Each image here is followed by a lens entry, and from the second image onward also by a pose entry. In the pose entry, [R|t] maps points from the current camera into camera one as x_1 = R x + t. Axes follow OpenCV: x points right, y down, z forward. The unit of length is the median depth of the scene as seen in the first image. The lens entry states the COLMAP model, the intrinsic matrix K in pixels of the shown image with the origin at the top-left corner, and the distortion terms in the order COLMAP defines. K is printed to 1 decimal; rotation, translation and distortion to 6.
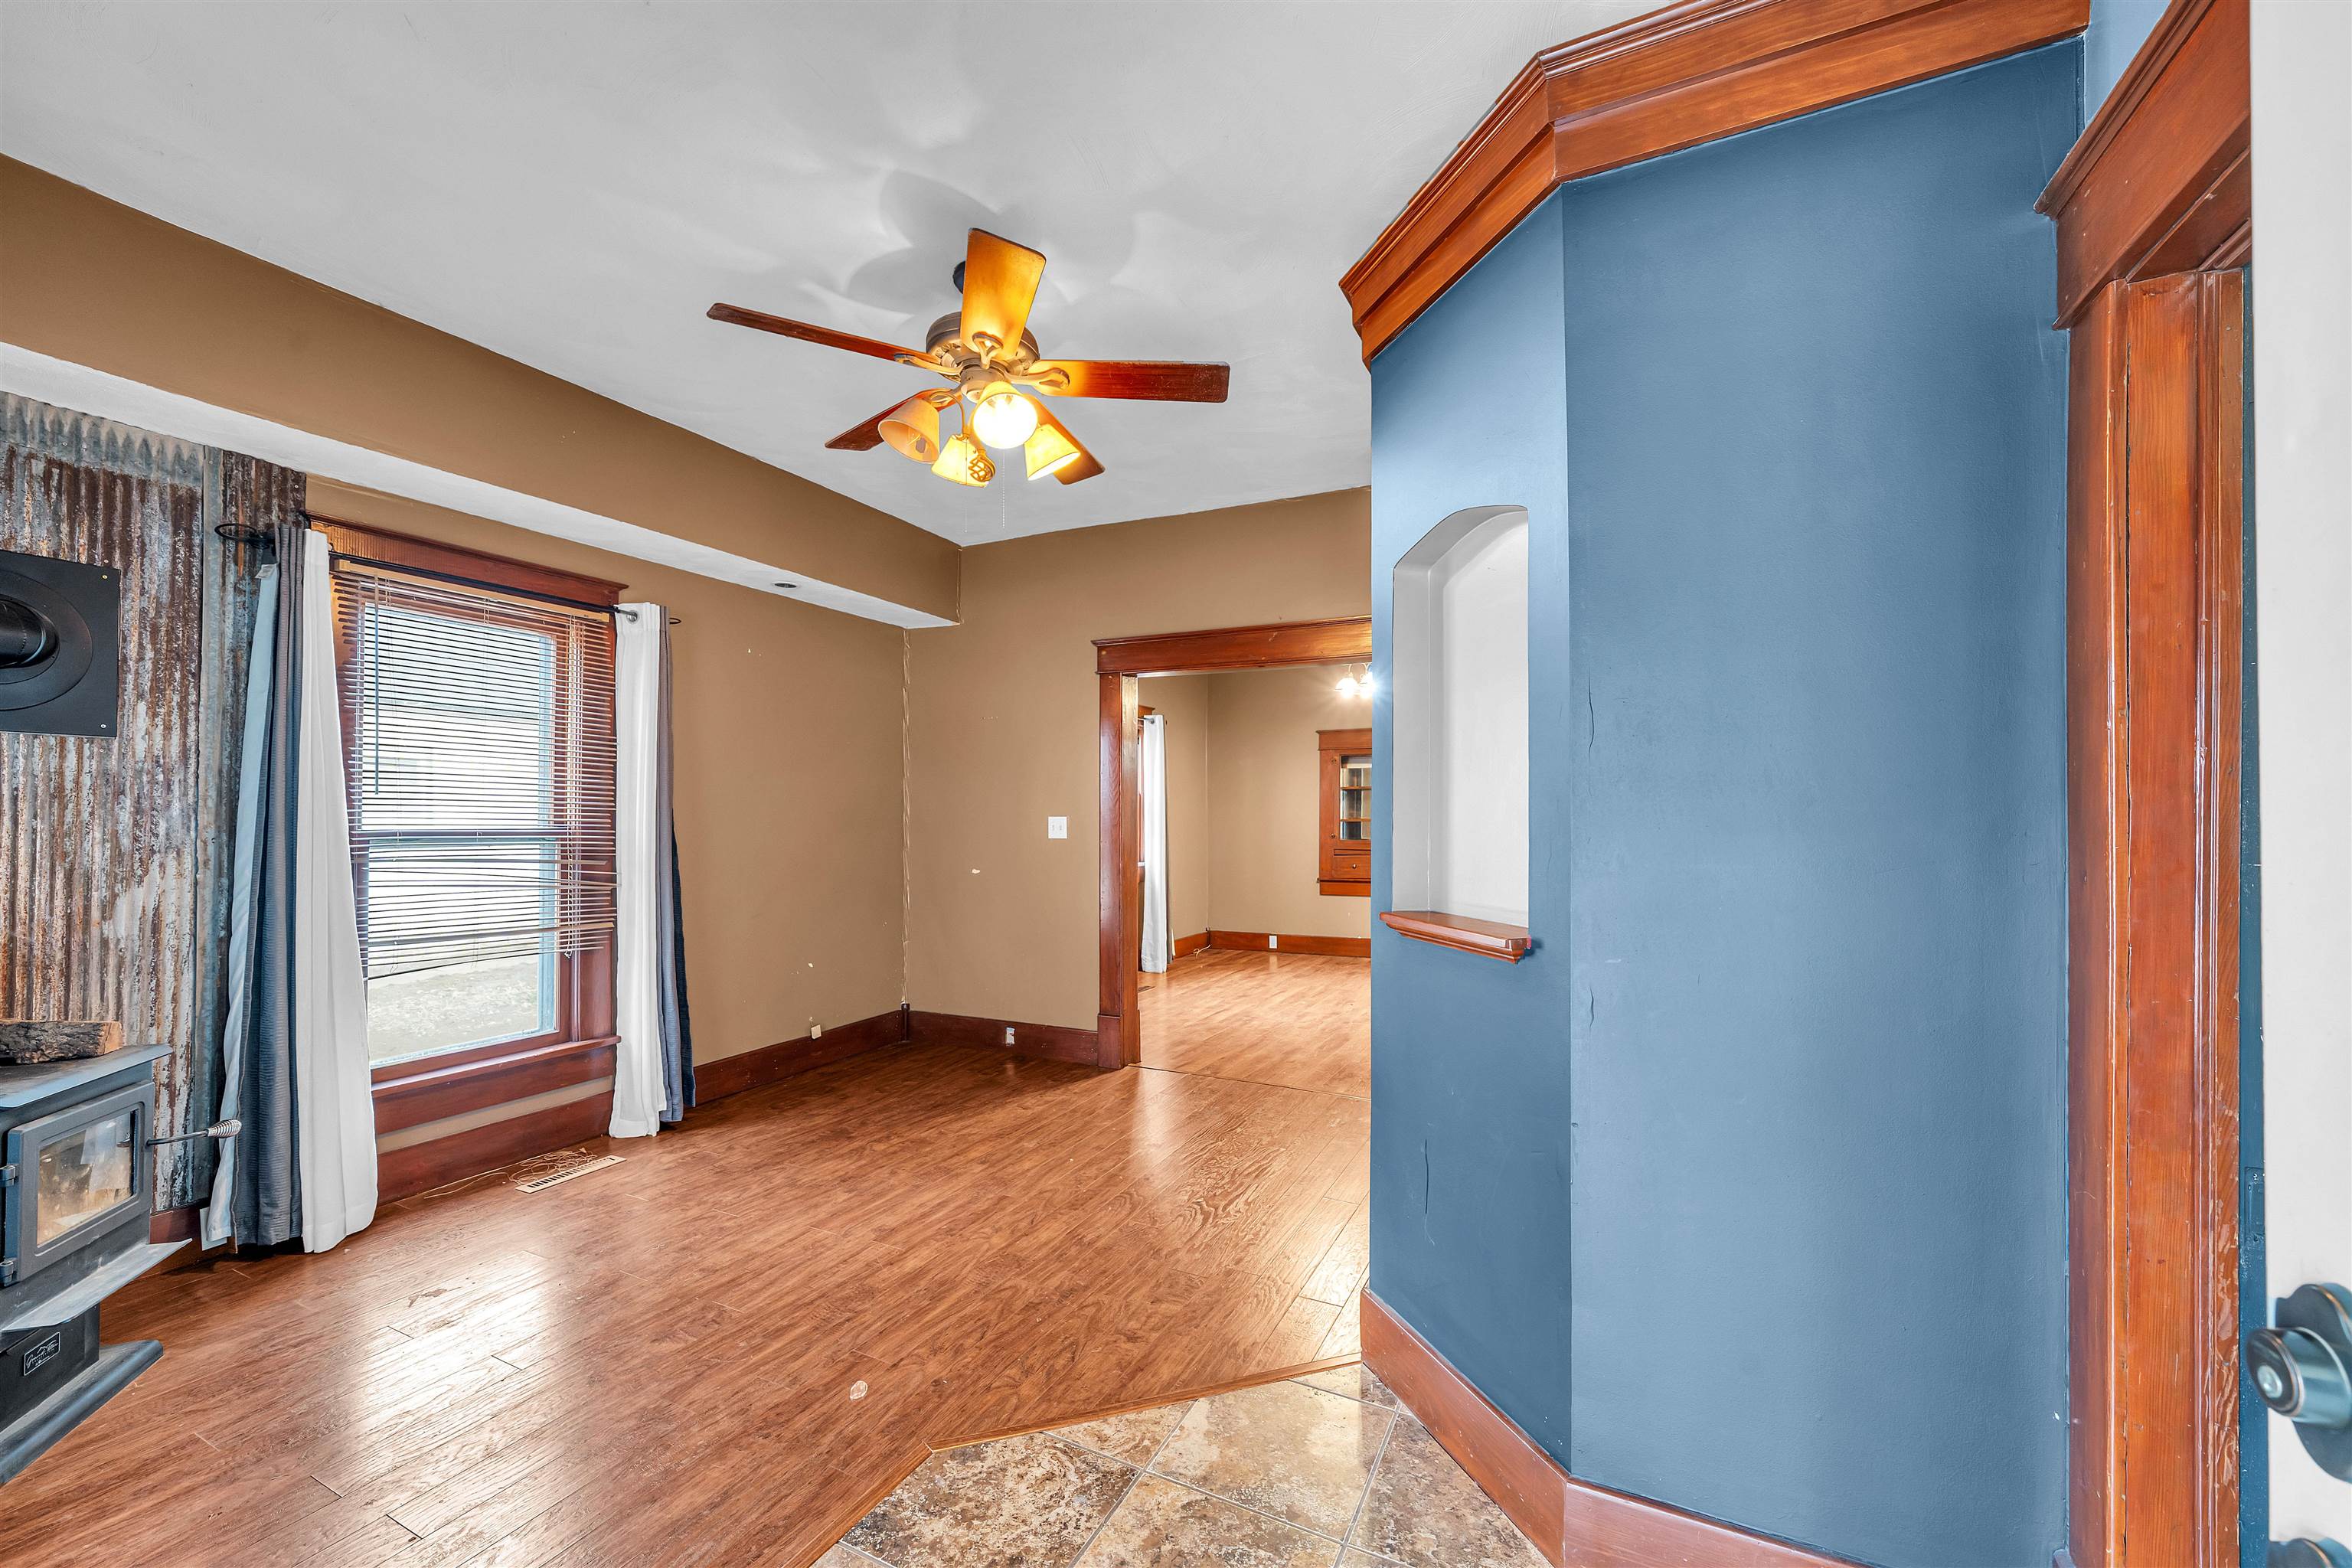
lens RADIAL K [[927.9, 0, 1171.4], [0, 927.9, 812.0], [0, 0, 1]] dist [-0.004718, 0.000195]
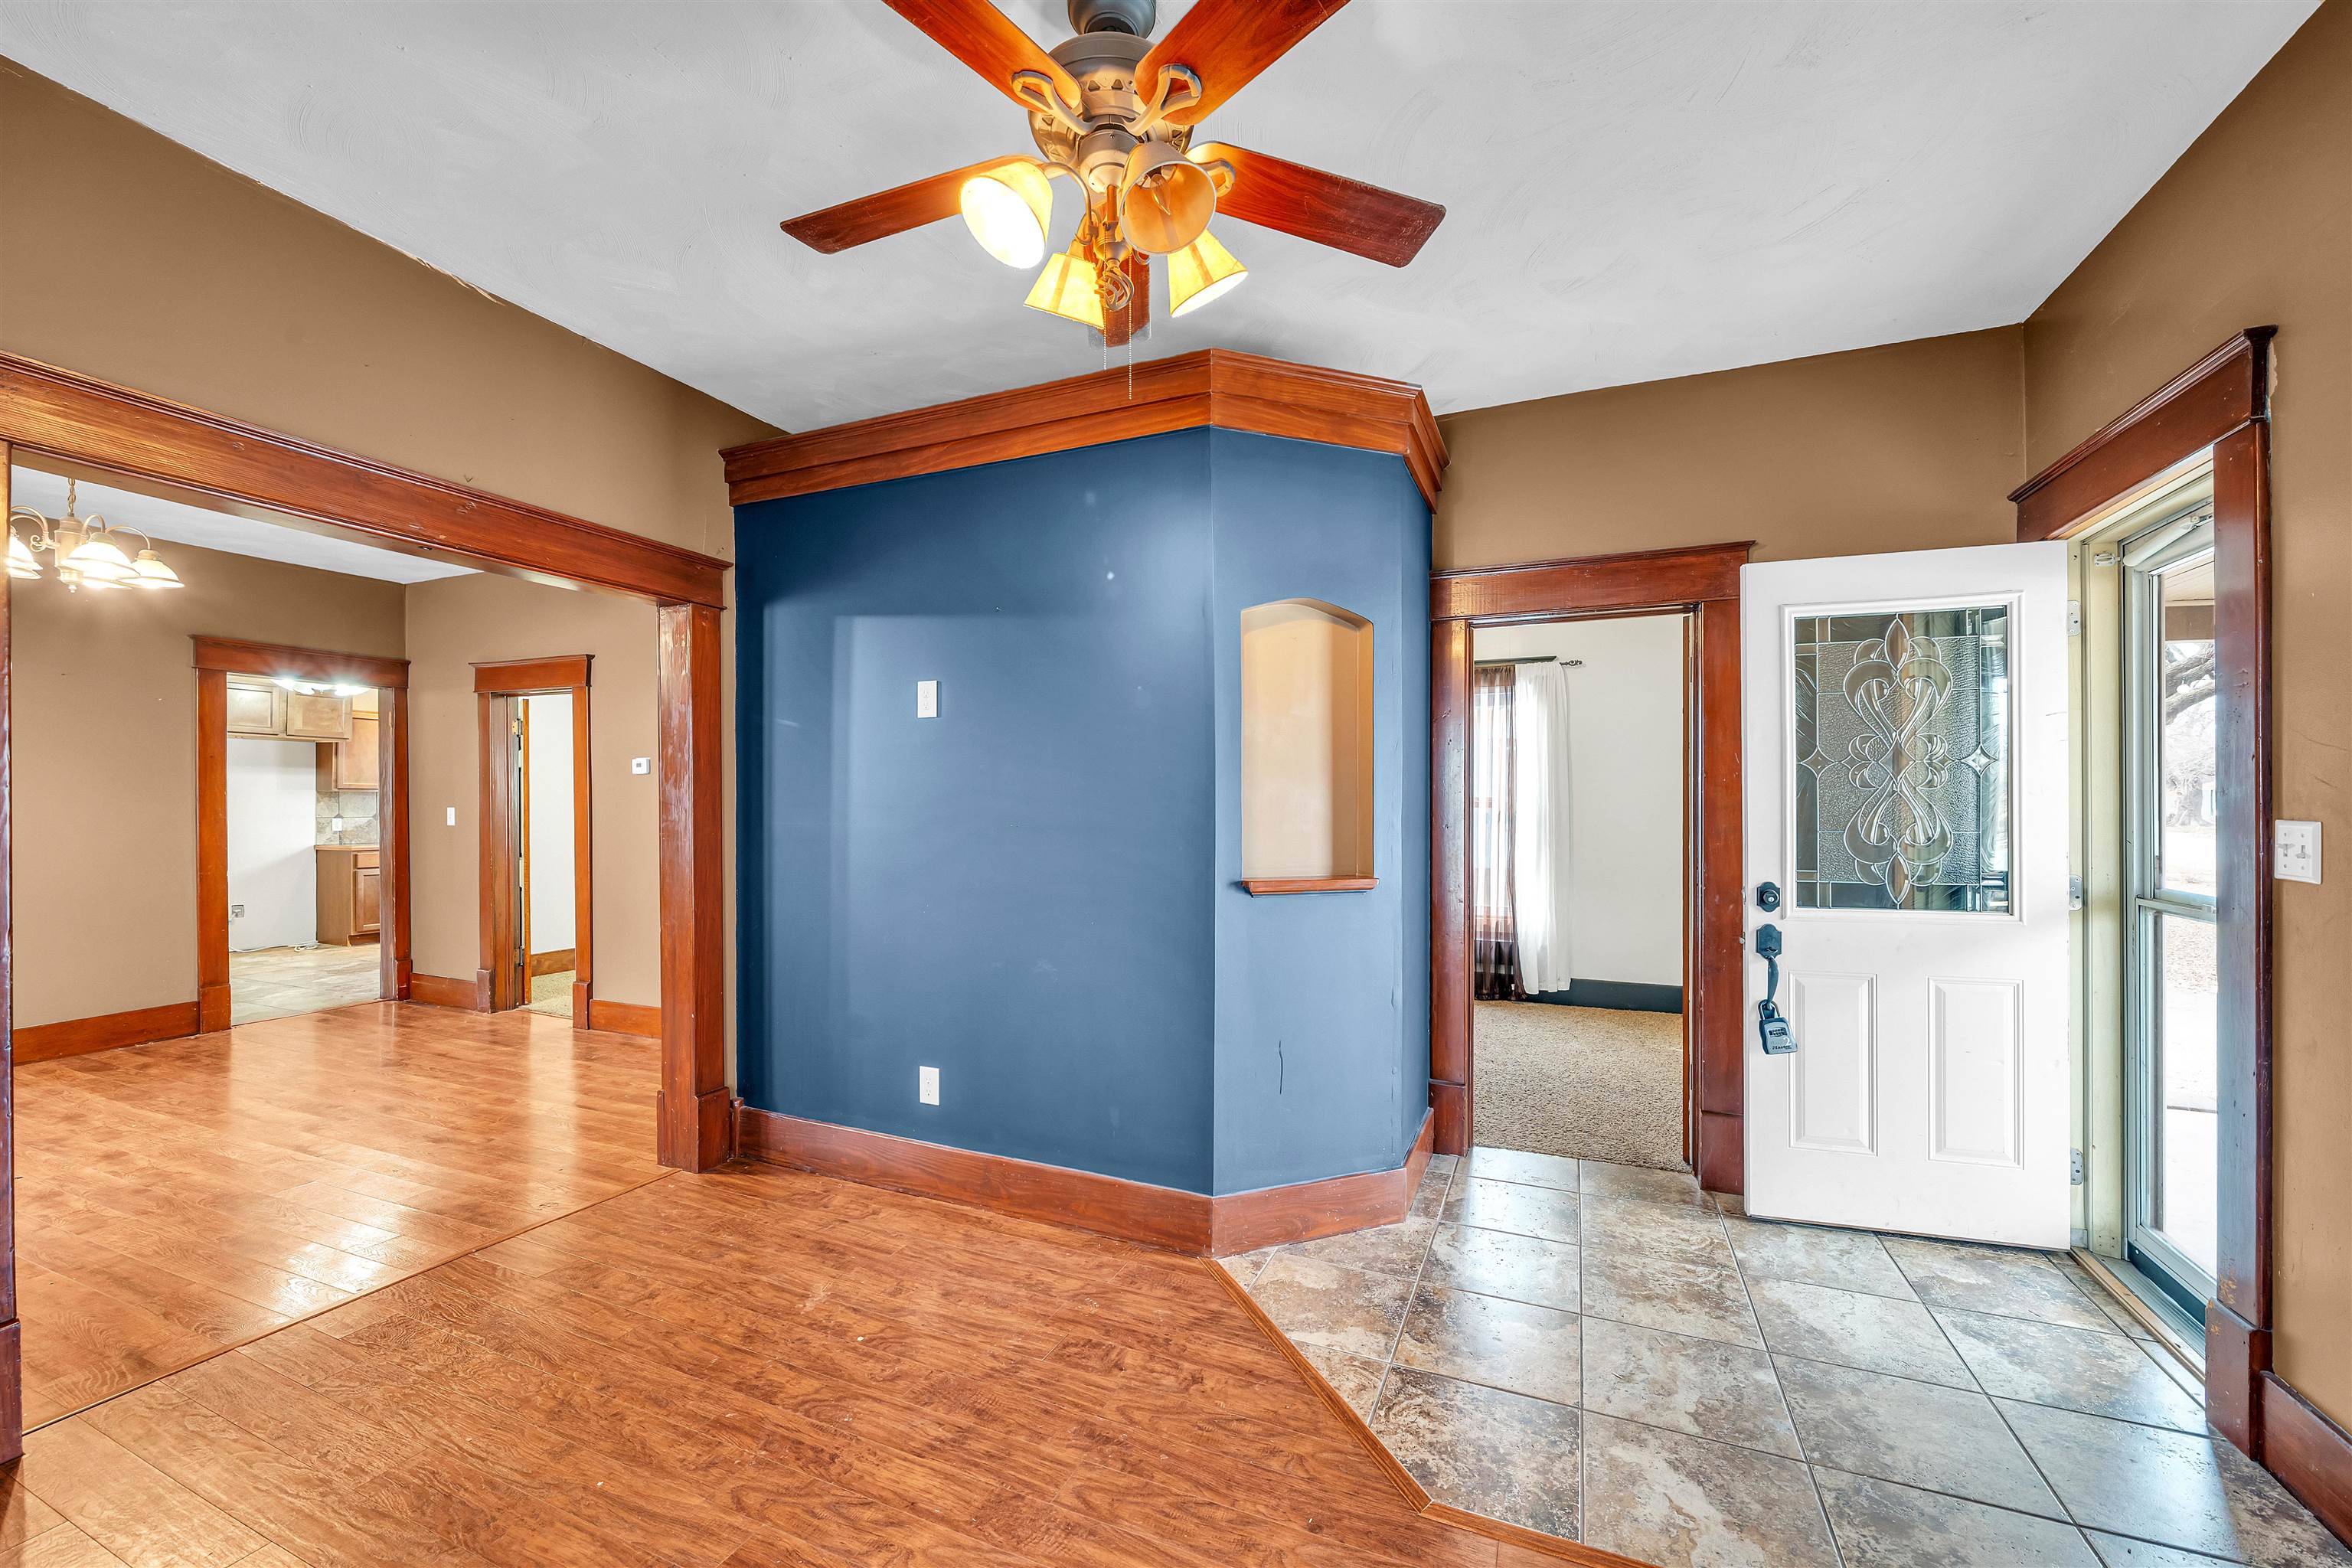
lens RADIAL K [[927.9, 0, 1175.6], [0, 927.9, 803.4], [0, 0, 1]] dist [-0.004718, 0.000195]
pose [[-0.050081, -0.002980, 0.998741, -0.594700], [-0.000352, 0.999996, 0.002966, -0.001487], [-0.998745, -0.000203, -0.050082, 0.666997]]
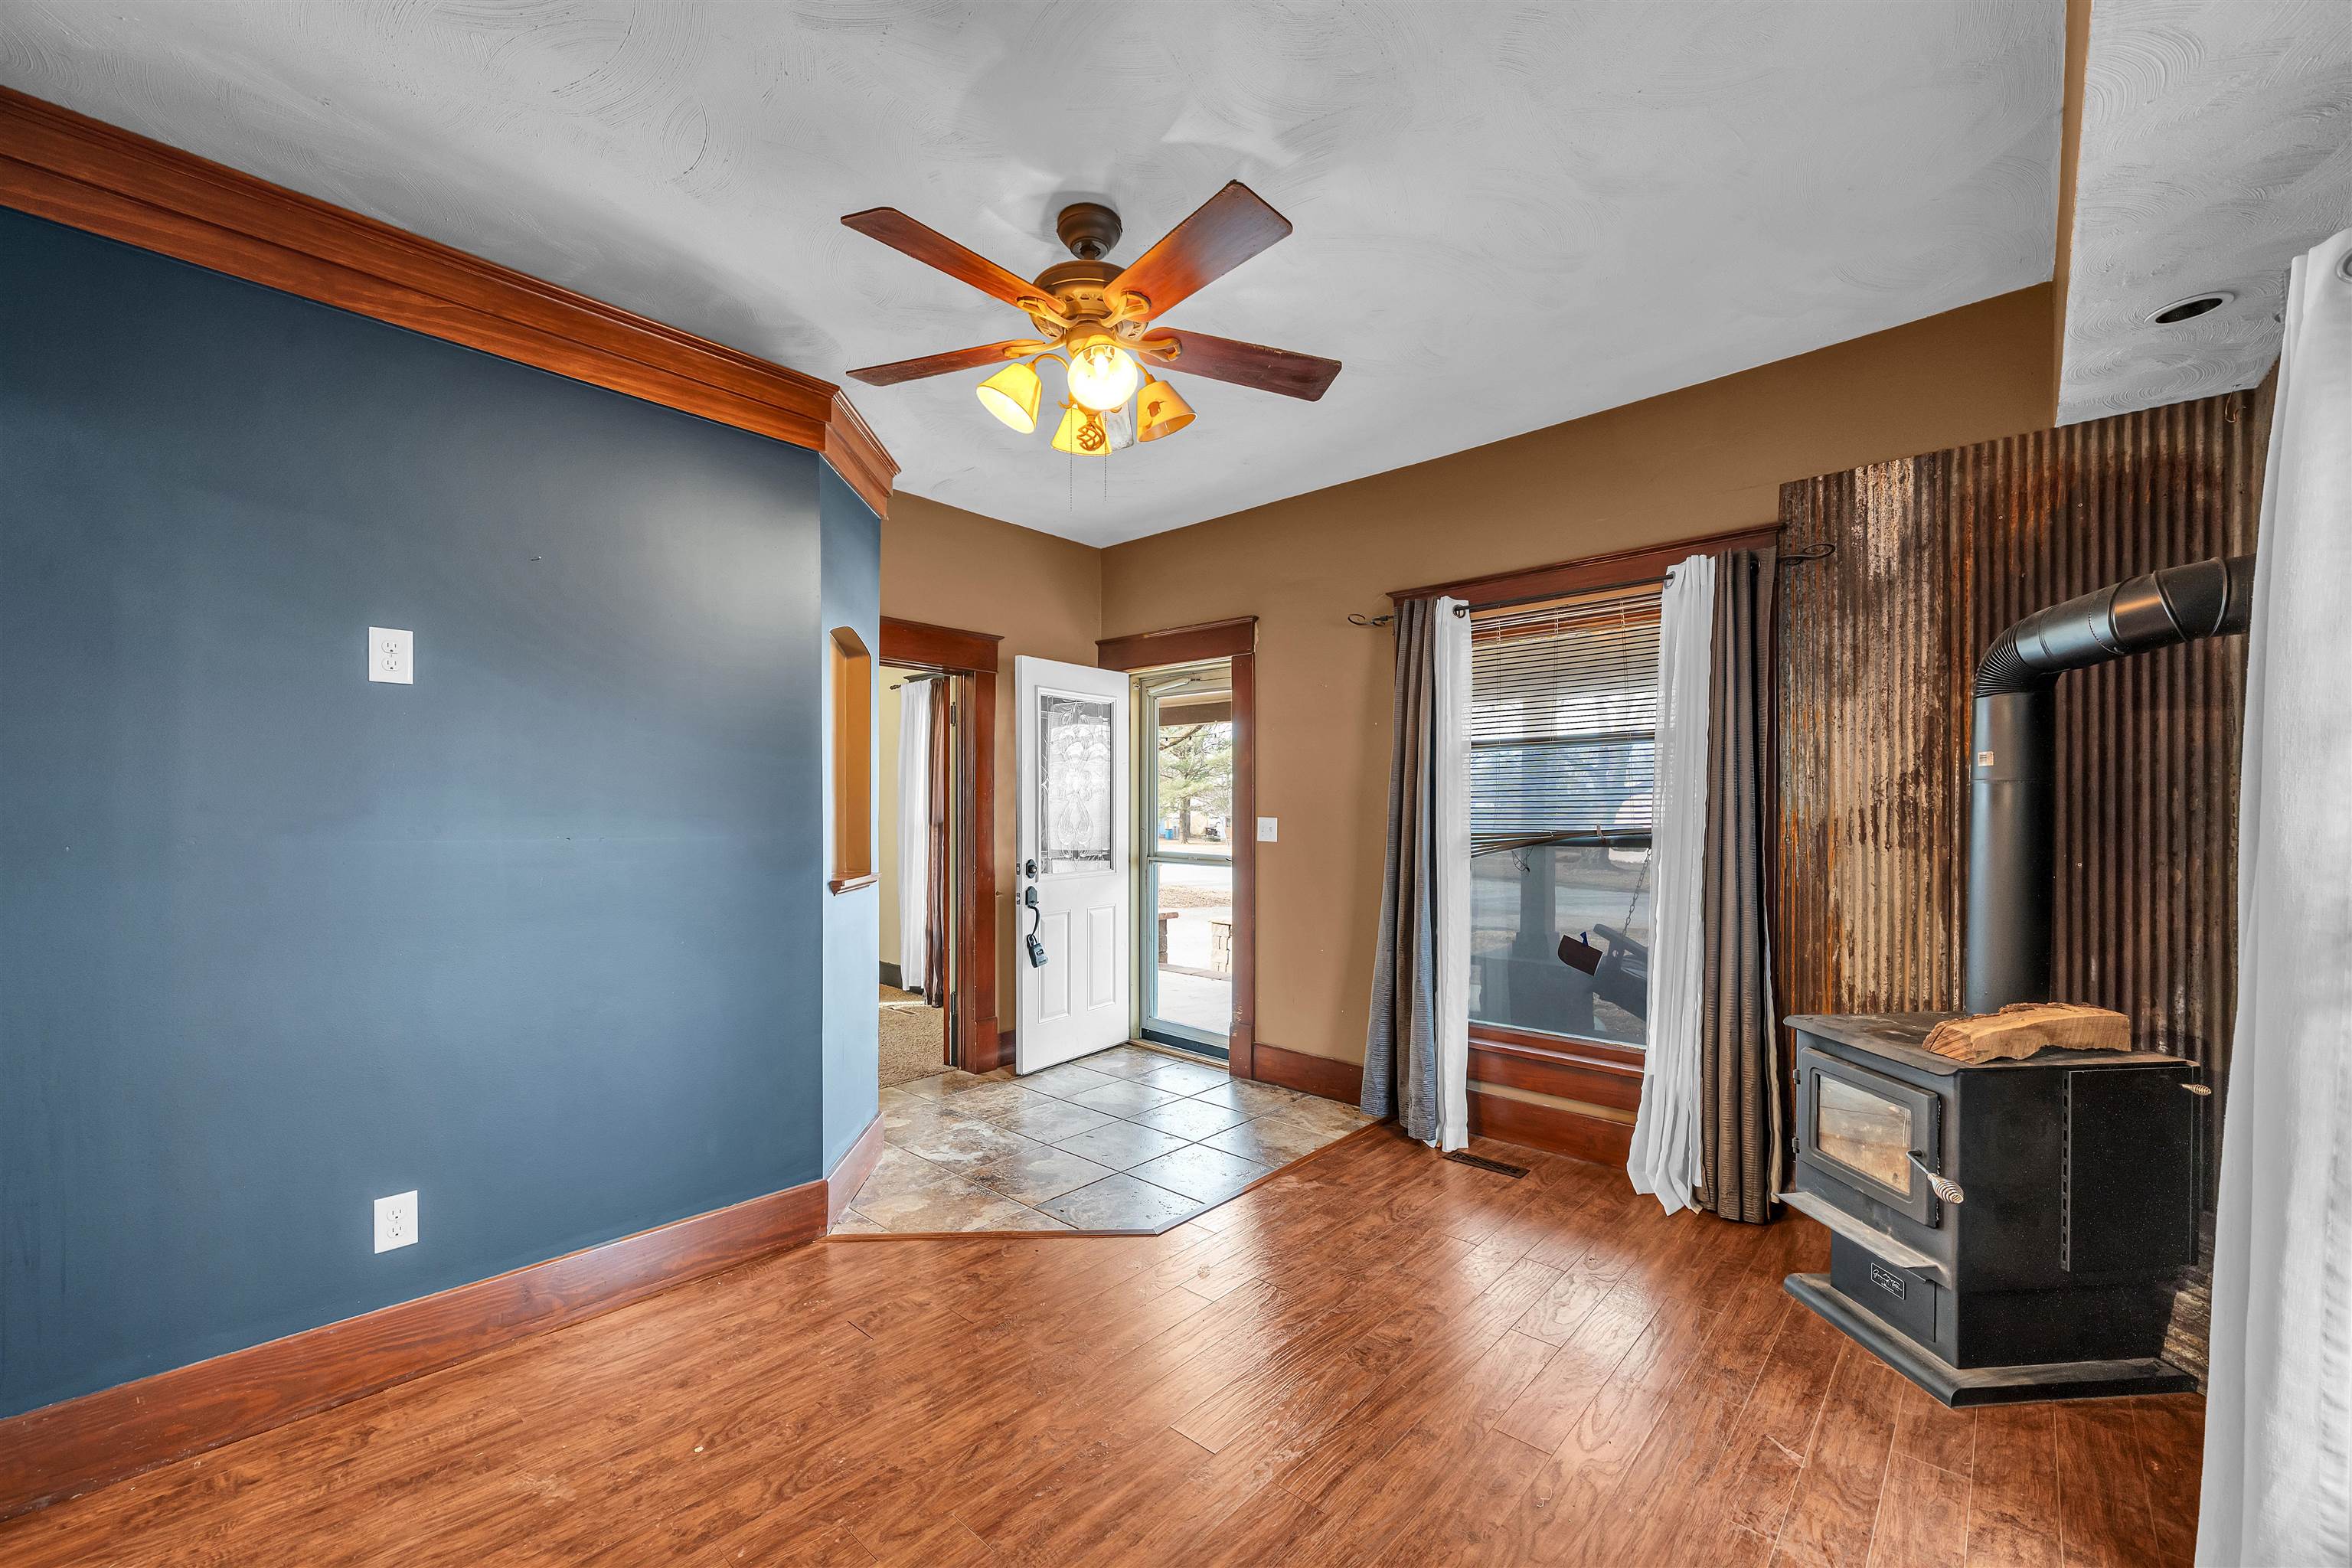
lens RADIAL K [[927.9, 0, 1171.7], [0, 927.9, 808.0], [0, 0, 1]] dist [-0.004718, 0.000195]
pose [[-0.960132, -0.003219, 0.279530, -0.366257], [-0.003995, 0.999990, -0.002206, 0.000313], [-0.279520, -0.003235, -0.960134, 1.262155]]
